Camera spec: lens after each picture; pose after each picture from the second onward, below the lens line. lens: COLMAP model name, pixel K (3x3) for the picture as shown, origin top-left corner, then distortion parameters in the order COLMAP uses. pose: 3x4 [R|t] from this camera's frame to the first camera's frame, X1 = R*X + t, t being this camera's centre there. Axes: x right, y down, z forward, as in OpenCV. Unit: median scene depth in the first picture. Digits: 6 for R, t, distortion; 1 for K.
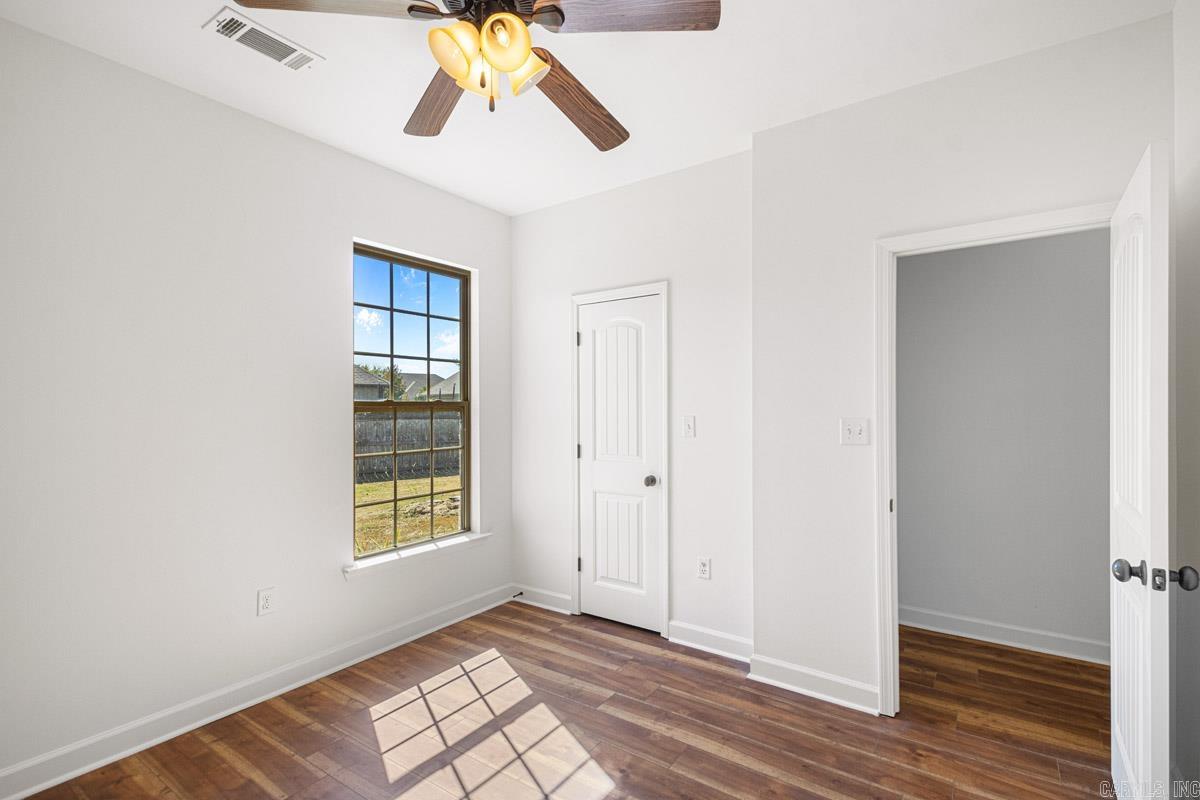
lens RADIAL K [[550.0, 0, 608.2], [0, 550.0, 399.7], [0, 0, 1]] dist [0.031684, -0.013917]
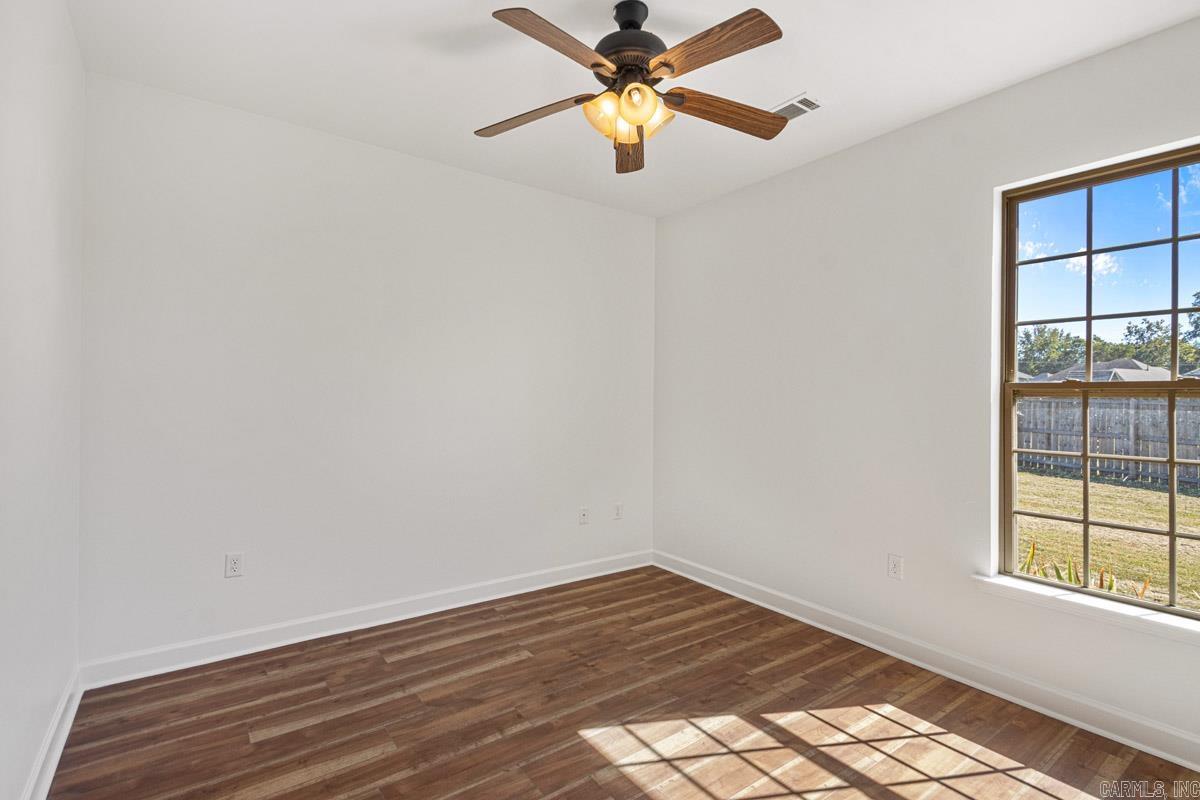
lens RADIAL K [[561.0, 0, 602.4], [0, 561.0, 393.8], [0, 0, 1]] dist [0.031841, -0.014764]
pose [[-0.331777, 0.001616, -0.943356, 0.628871], [0.012055, 0.999924, -0.002527, 0.015789], [0.943281, -0.012211, -0.331772, 0.829176]]
